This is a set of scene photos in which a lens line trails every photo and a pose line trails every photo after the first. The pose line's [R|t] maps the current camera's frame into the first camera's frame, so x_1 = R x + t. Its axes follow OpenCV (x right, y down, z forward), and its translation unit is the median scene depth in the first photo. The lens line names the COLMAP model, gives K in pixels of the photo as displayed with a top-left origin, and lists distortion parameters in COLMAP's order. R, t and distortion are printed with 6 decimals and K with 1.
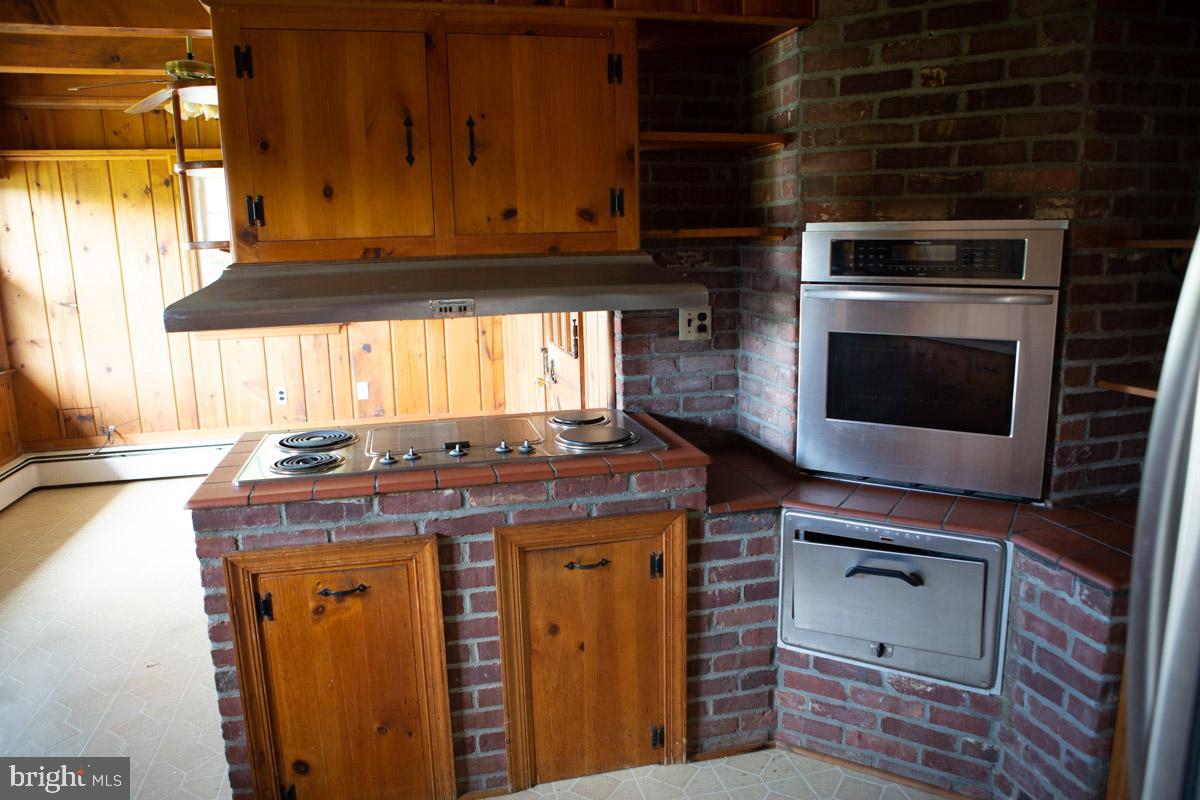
lens RADIAL K [[816.9, 0, 597.9], [0, 816.9, 391.8], [0, 0, 1]] dist [-0.084110, 0.014046]
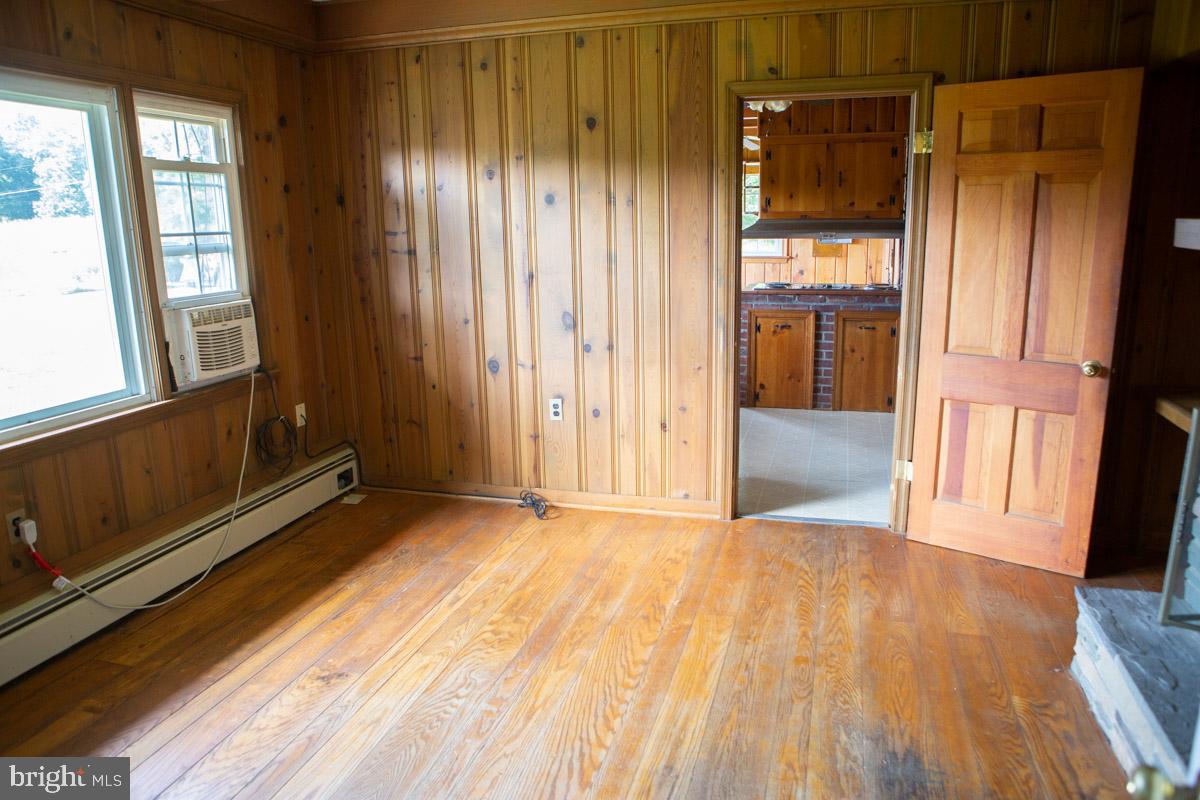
lens RADIAL K [[816.9, 0, 608.3], [0, 816.9, 401.2], [0, 0, 1]] dist [-0.084110, 0.014046]
pose [[0.868772, 0.113937, -0.481927, 0.615279], [-0.092654, 0.993385, 0.067828, 0.371121], [0.486467, -0.014275, 0.873582, -1.982303]]
